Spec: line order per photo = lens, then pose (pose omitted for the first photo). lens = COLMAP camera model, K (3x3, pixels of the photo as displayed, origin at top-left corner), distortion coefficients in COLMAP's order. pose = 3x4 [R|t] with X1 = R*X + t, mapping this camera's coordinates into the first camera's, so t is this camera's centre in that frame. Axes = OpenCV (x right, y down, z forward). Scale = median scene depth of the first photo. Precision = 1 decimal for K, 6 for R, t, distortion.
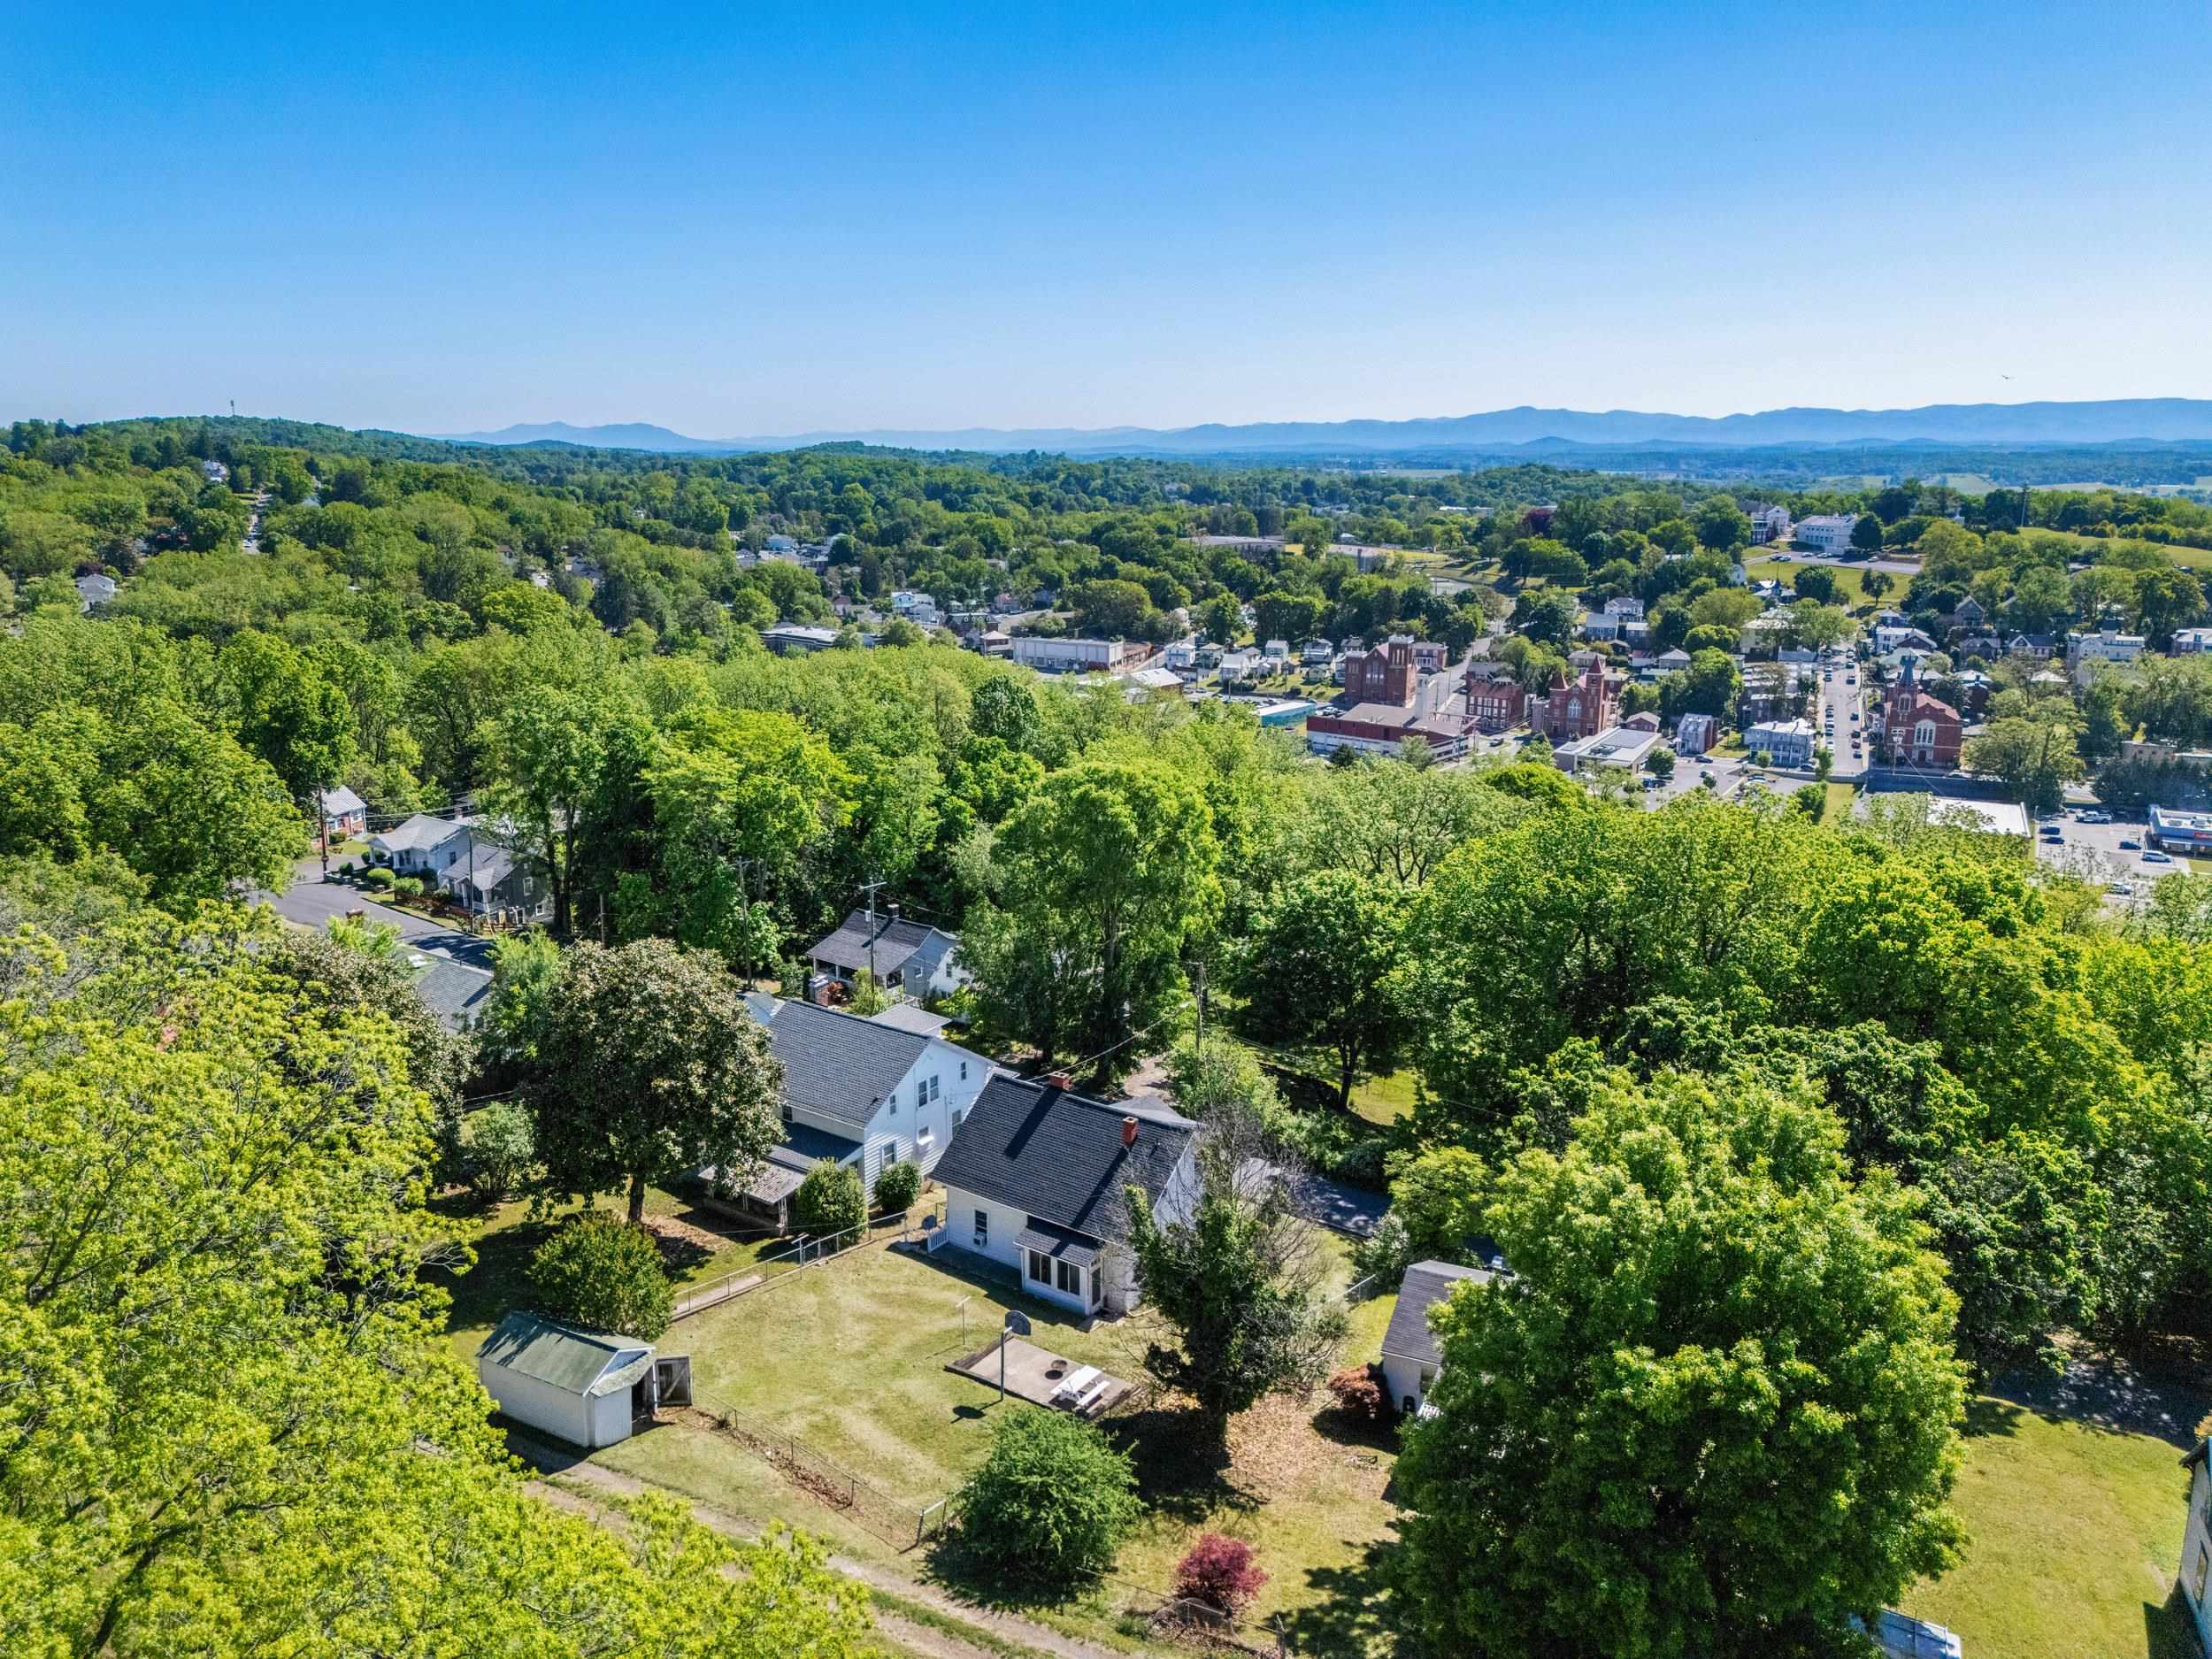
lens RADIAL K [[1651.3, 0, 1106.0], [0, 1651.3, 829.5], [0, 0, 1]] dist [0.155924, -0.391324]
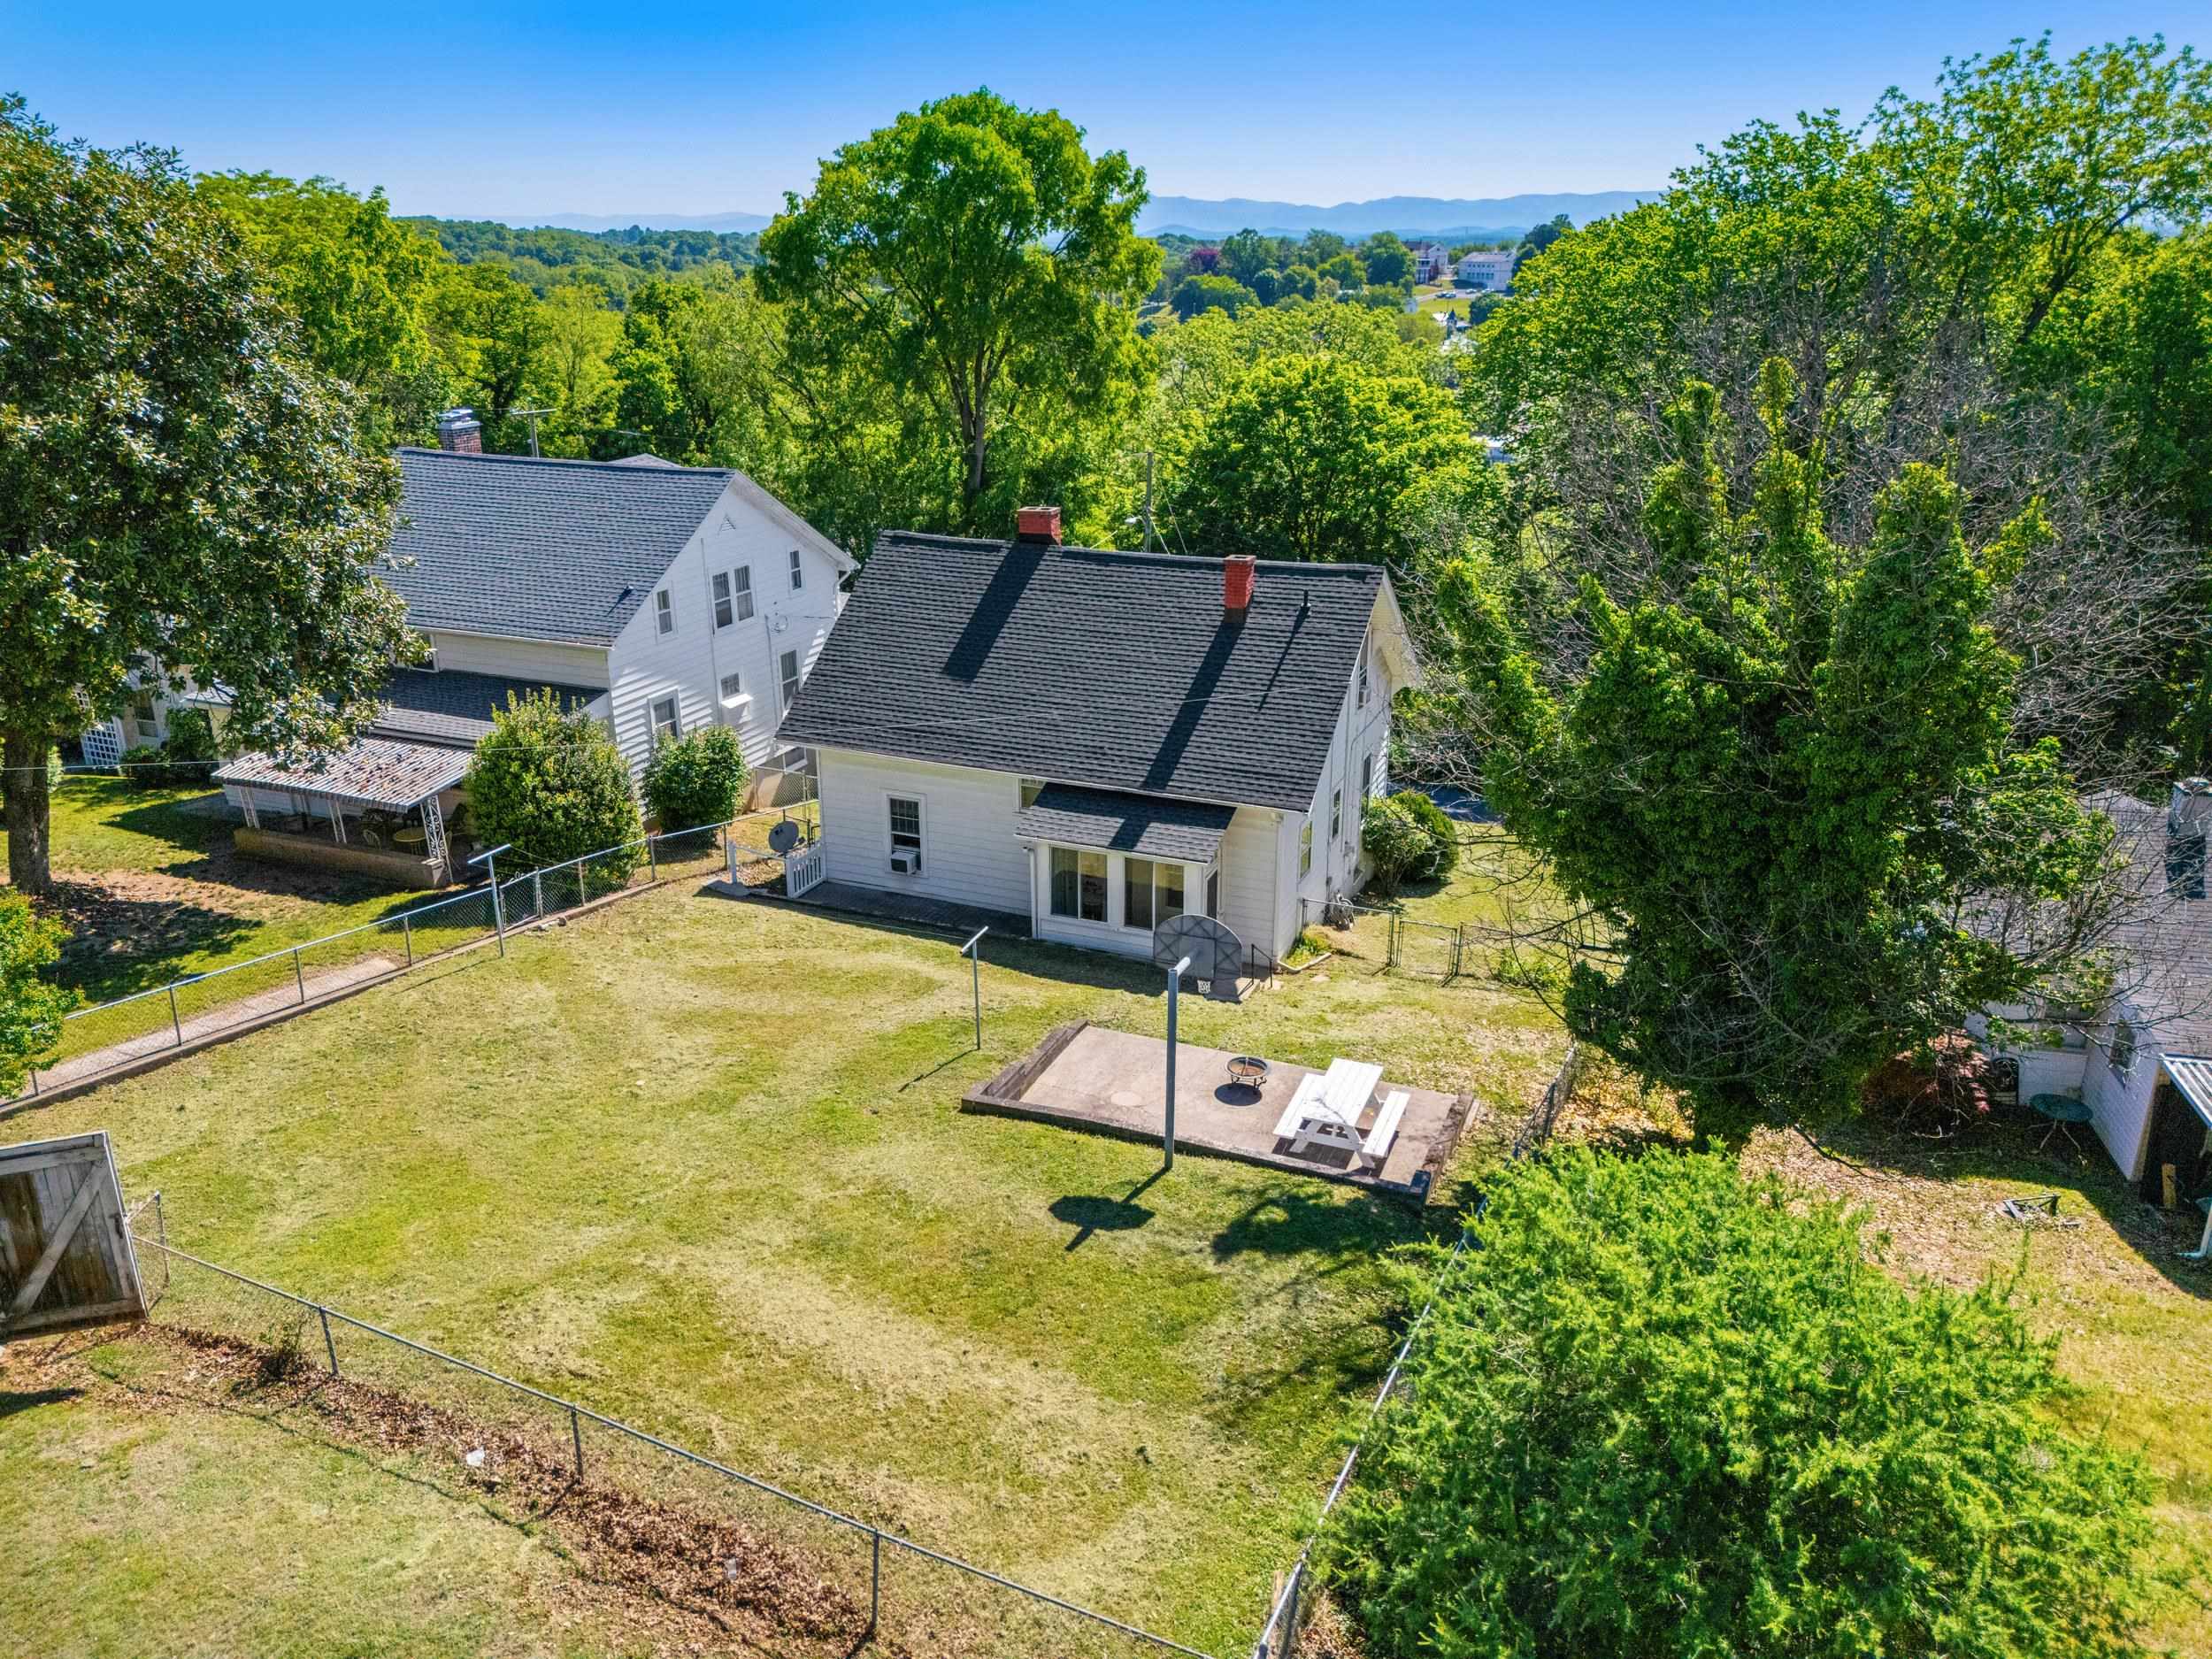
lens RADIAL K [[1657.0, 0, 1106.0], [0, 1657.0, 829.5], [0, 0, 1]] dist [0.095866, -0.104671]
pose [[0.976453, -0.078489, 0.200946, -0.116550], [0.055251, 0.991385, 0.118754, 0.193788], [-0.208536, -0.104855, 0.972378, 0.569157]]
